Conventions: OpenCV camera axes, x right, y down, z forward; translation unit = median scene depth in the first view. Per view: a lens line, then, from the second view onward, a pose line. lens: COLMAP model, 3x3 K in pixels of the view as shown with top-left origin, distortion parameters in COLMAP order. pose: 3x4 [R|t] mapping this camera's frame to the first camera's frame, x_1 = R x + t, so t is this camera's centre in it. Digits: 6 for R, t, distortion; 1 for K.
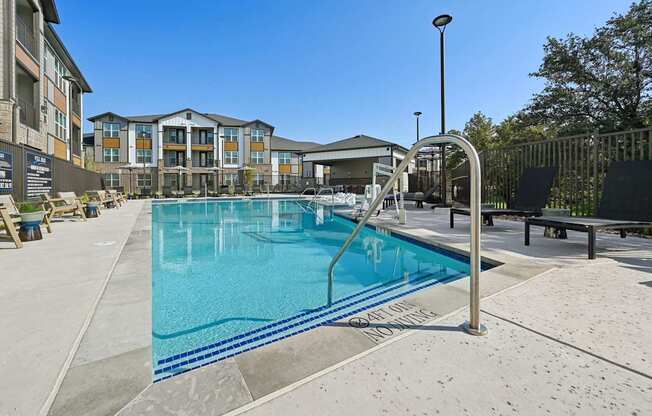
lens RADIAL K [[253.4, 0, 297.2], [0, 253.4, 190.8], [0, 0, 1]] dist [0.002782, 0.000289]
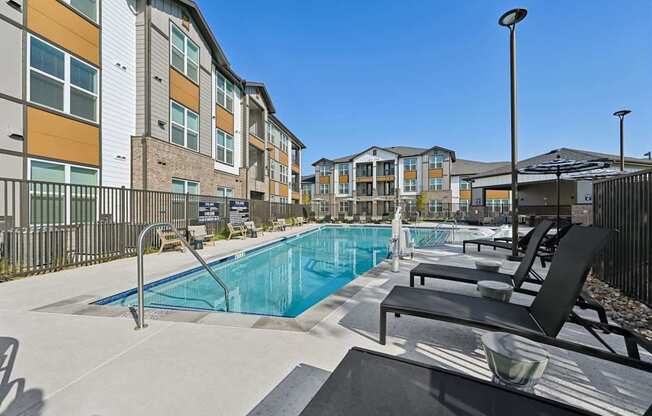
lens RADIAL K [[253.4, 0, 361.3], [0, 253.4, 212.6], [0, 0, 1]] dist [0.002782, 0.000289]
pose [[0.786198, 0.019143, -0.617679, 0.253249], [-0.015096, 0.999817, 0.011772, -0.029539], [0.617791, 0.000069, 0.786343, 0.041207]]
